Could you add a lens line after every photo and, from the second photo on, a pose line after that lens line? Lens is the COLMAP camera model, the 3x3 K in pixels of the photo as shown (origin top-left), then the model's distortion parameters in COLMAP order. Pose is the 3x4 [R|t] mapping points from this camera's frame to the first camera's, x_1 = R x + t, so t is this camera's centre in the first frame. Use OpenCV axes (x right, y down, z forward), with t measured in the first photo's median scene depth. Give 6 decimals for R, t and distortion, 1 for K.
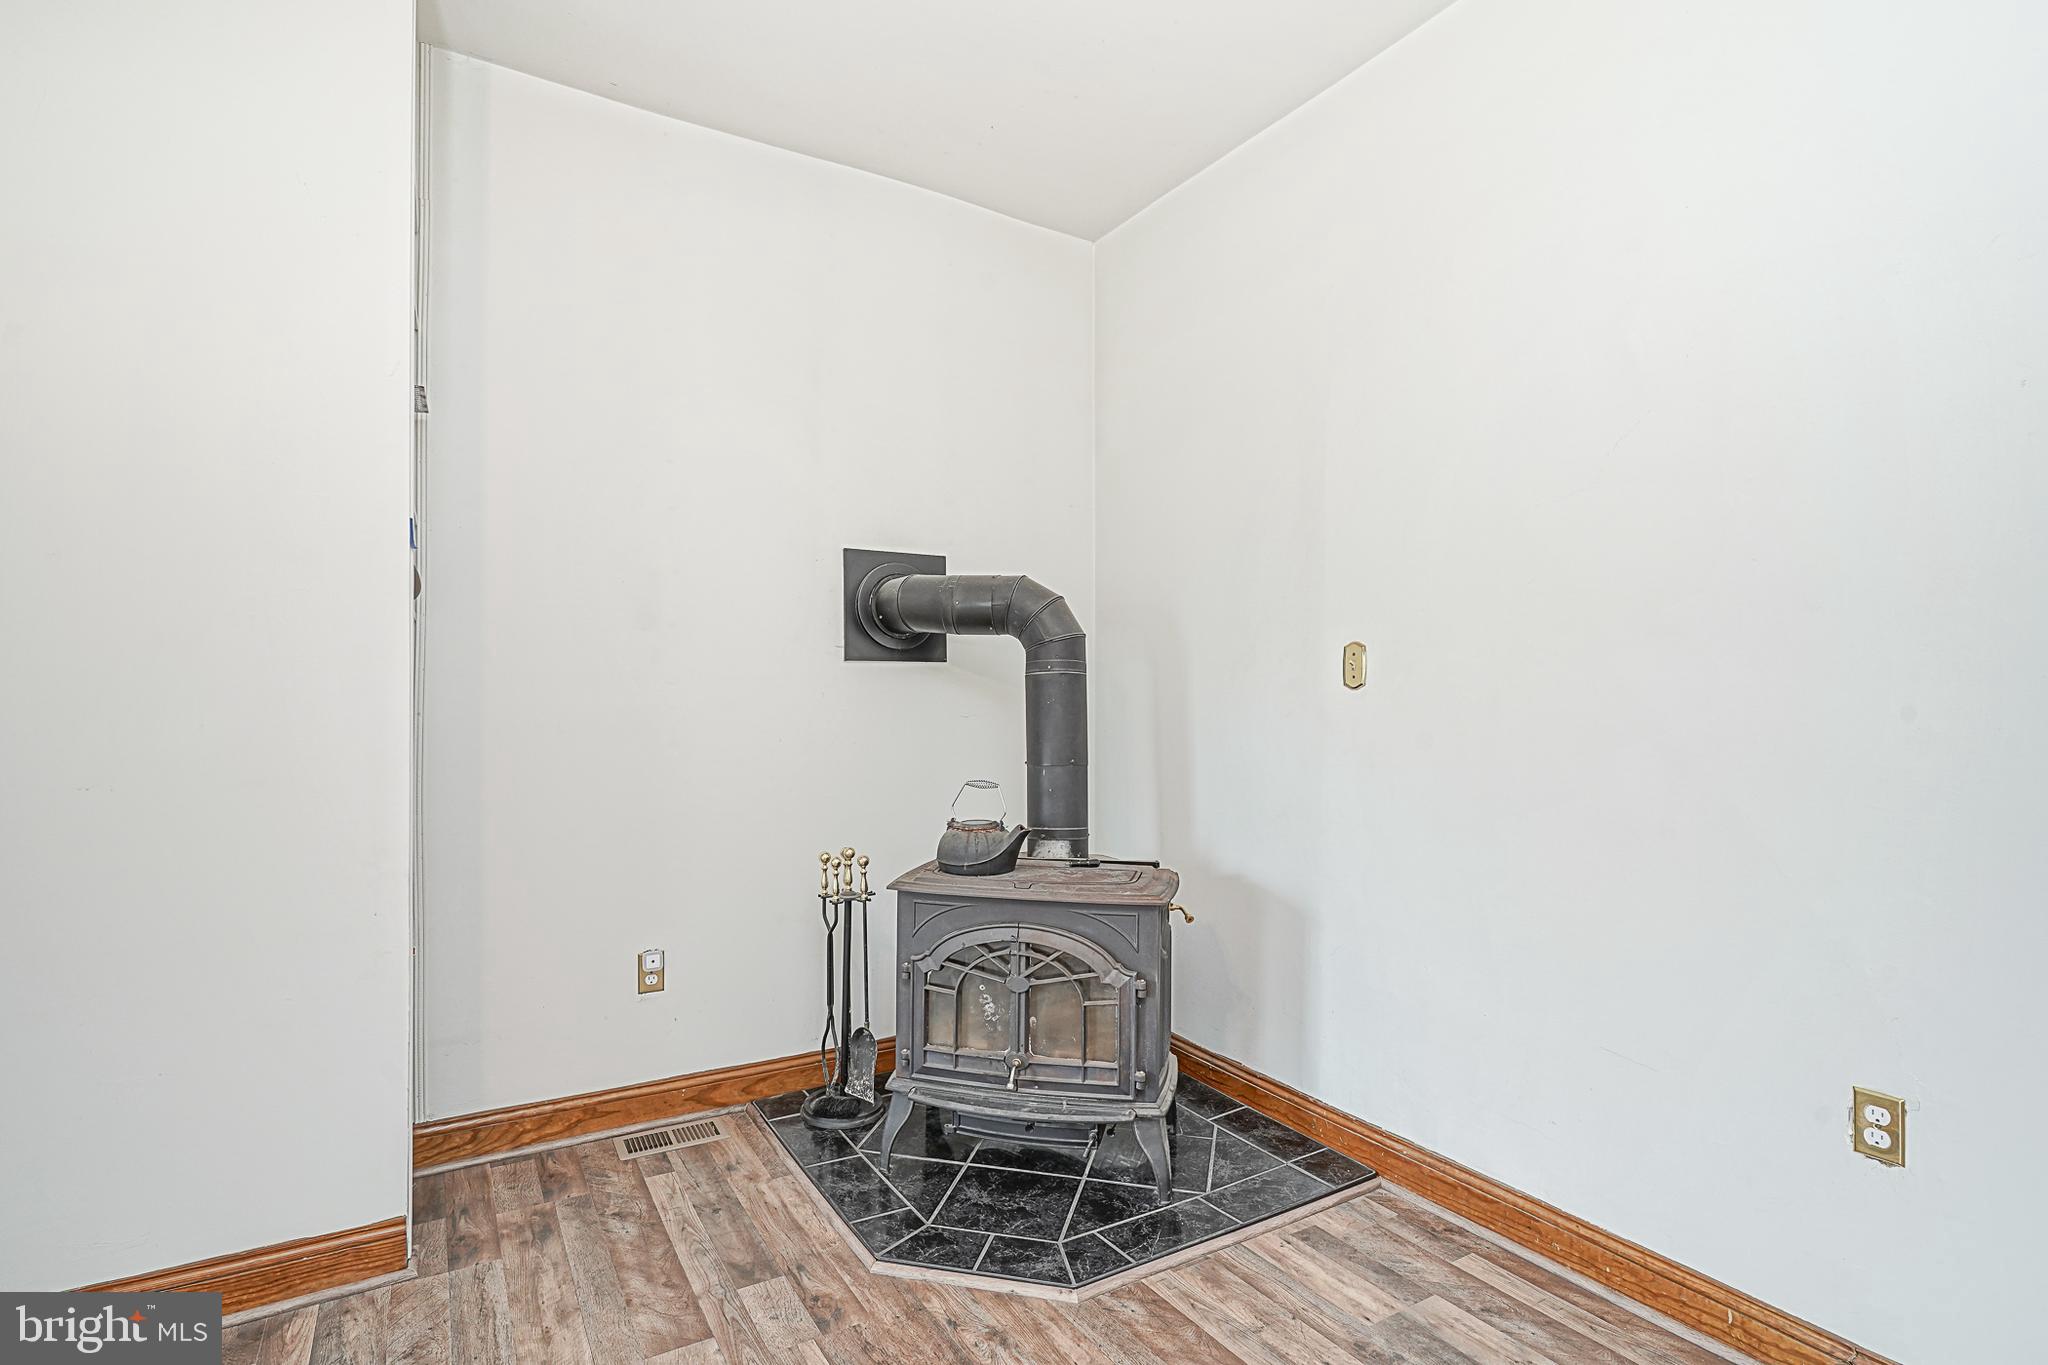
lens RADIAL K [[1002.6, 0, 1030.7], [0, 1002.6, 696.3], [0, 0, 1]] dist [-0.006501, 0.003916]
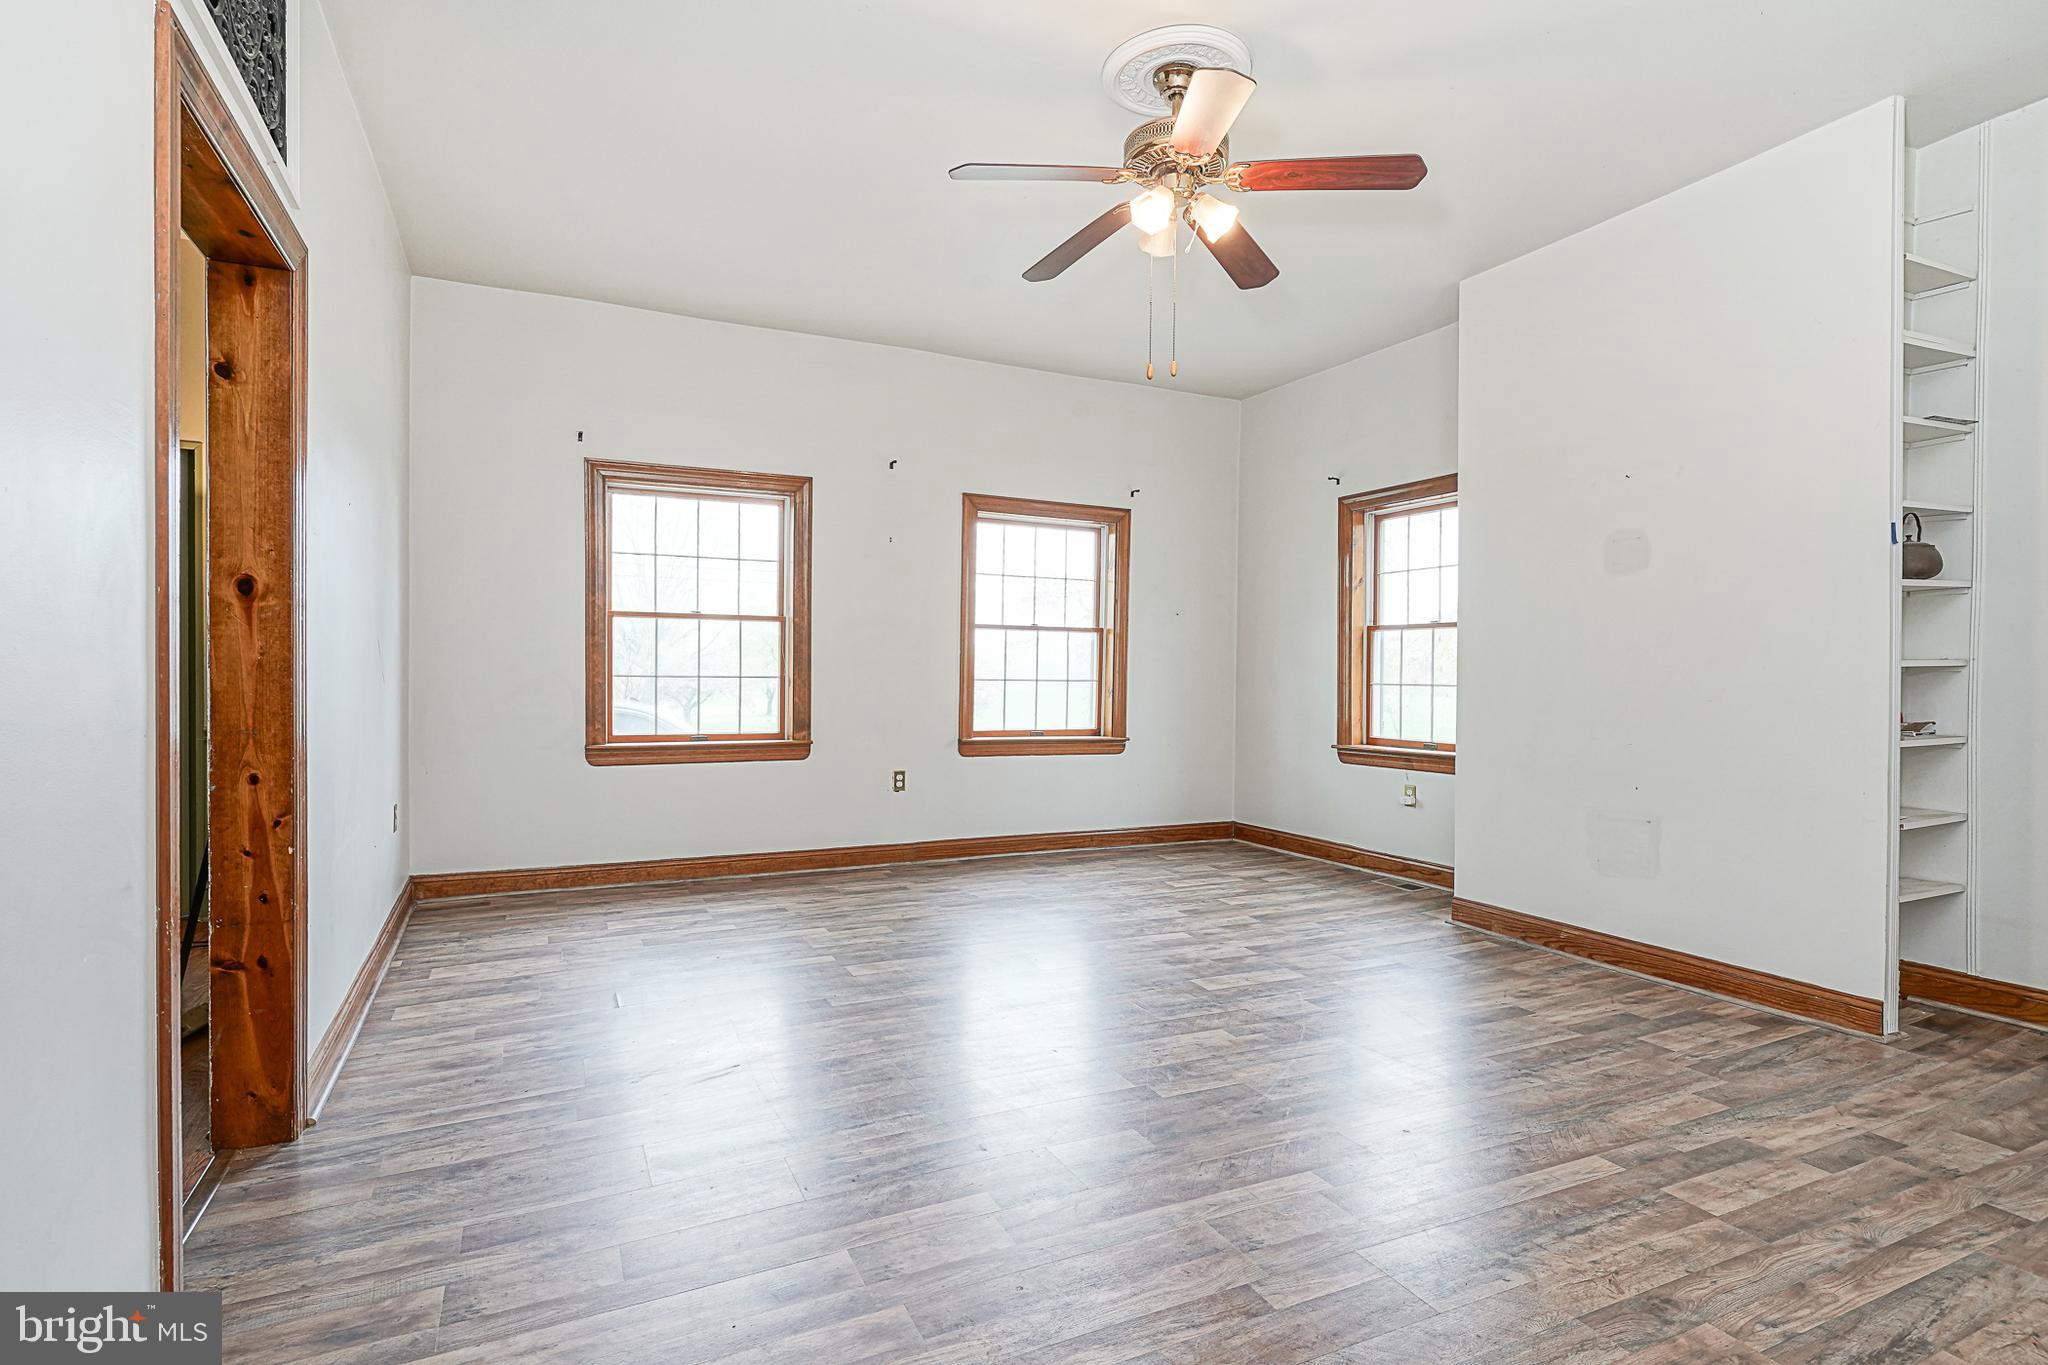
lens RADIAL K [[1002.6, 0, 1029.8], [0, 1002.6, 690.6], [0, 0, 1]] dist [-0.006501, 0.003916]
pose [[-0.087386, 0.023784, -0.995891, 0.737132], [0.025855, 0.999432, 0.021600, 0.000333], [0.995839, -0.023861, -0.087952, -0.083260]]
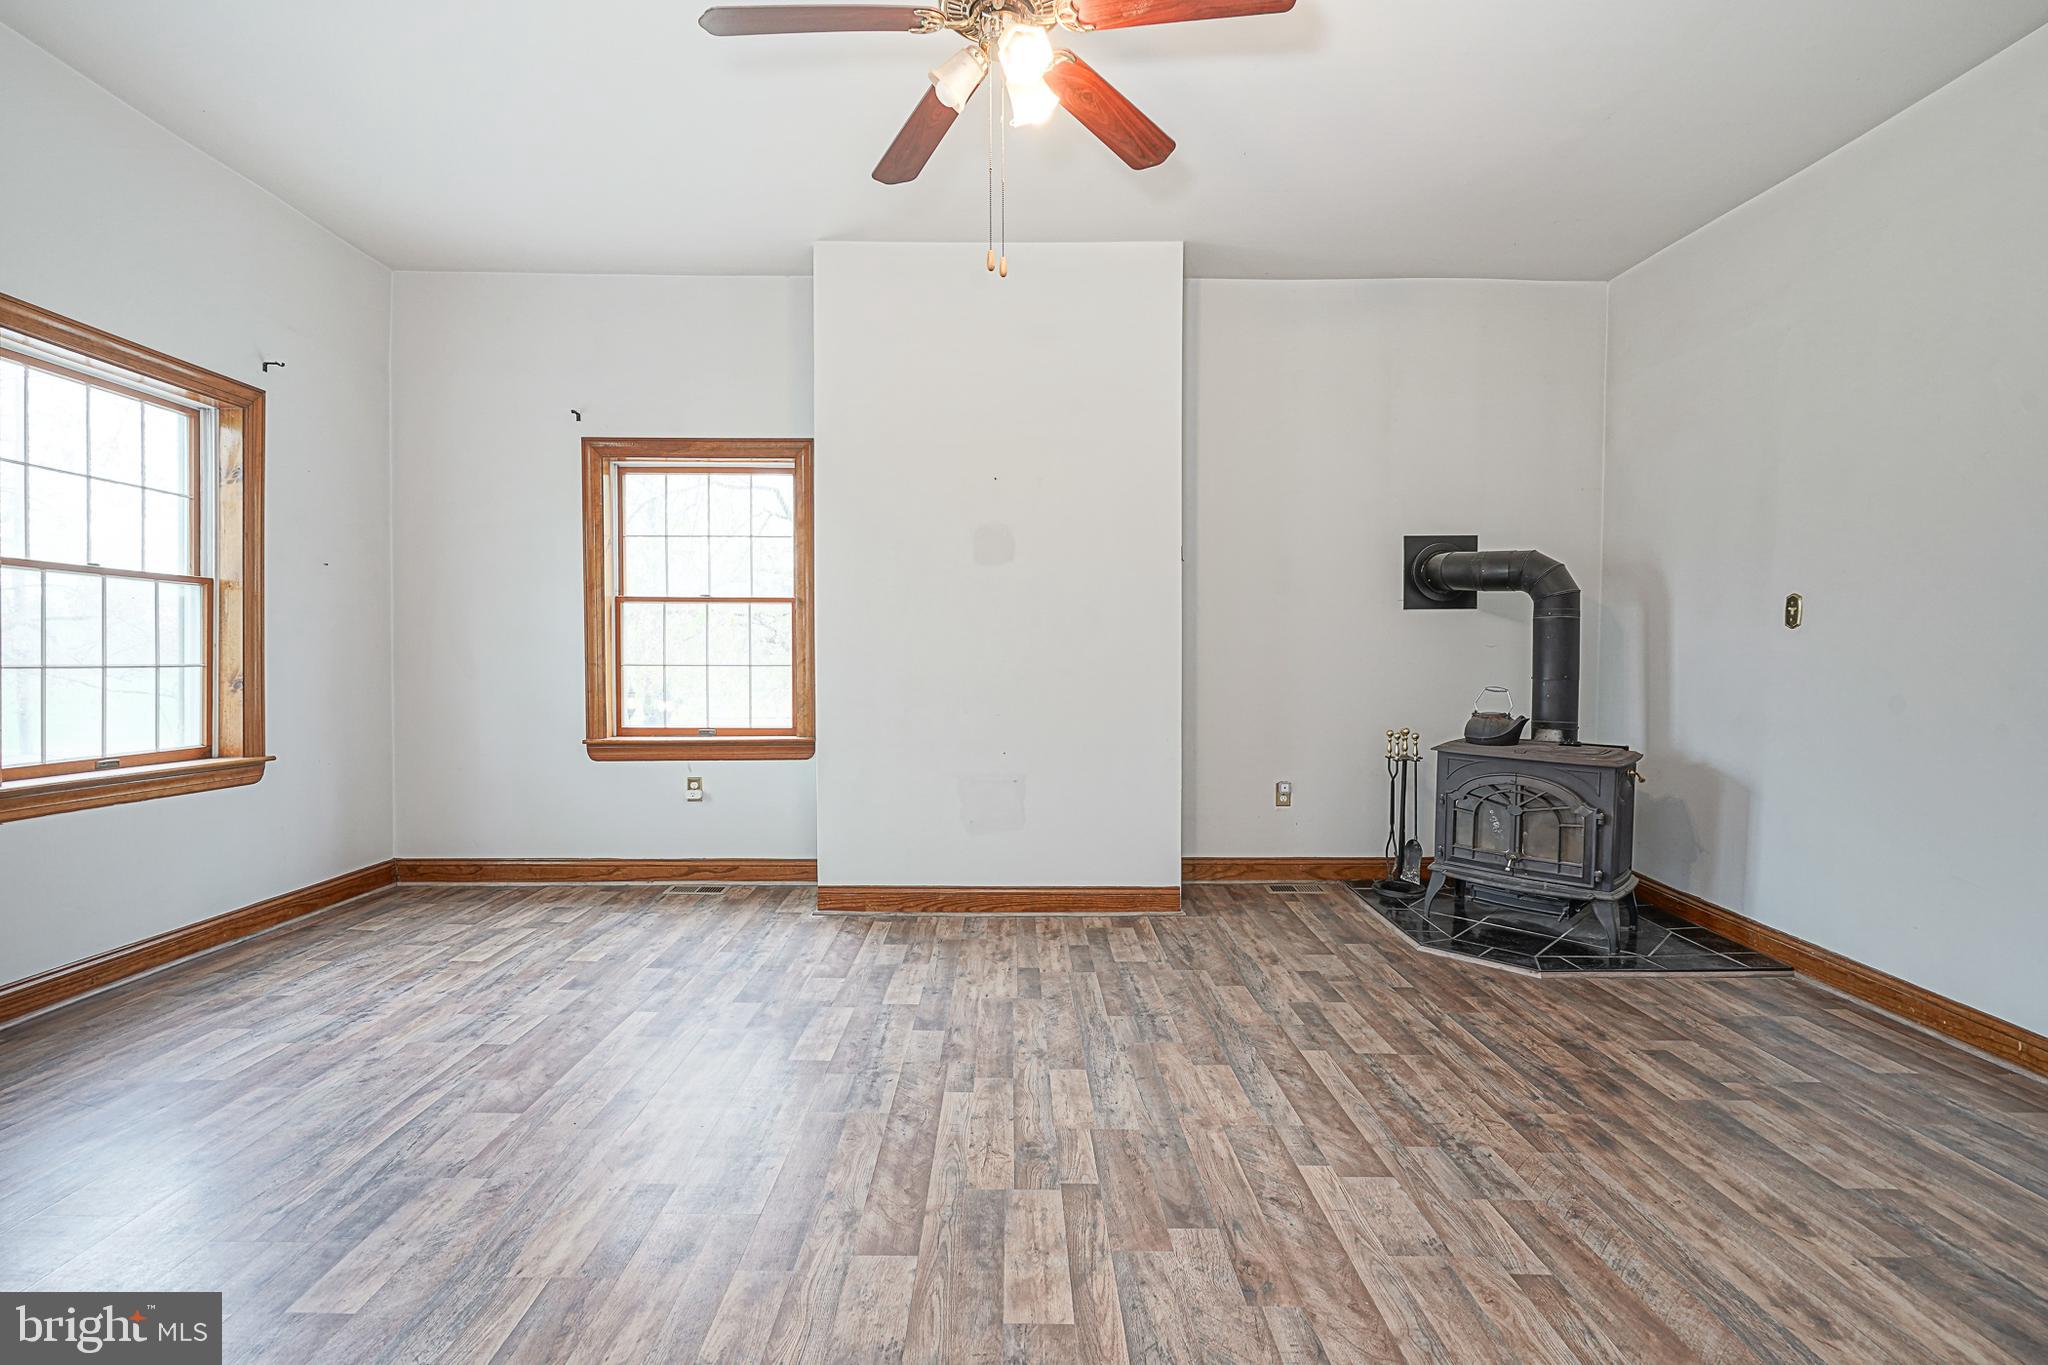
lens RADIAL K [[1002.6, 0, 1024.0], [0, 1002.6, 679.5], [0, 0, 1]] dist [-0.006501, 0.003916]
pose [[0.862204, 0.022837, -0.506046, 0.107890], [0.005436, 0.998509, 0.054324, -0.017678], [0.506532, -0.049589, 0.860794, -0.731432]]
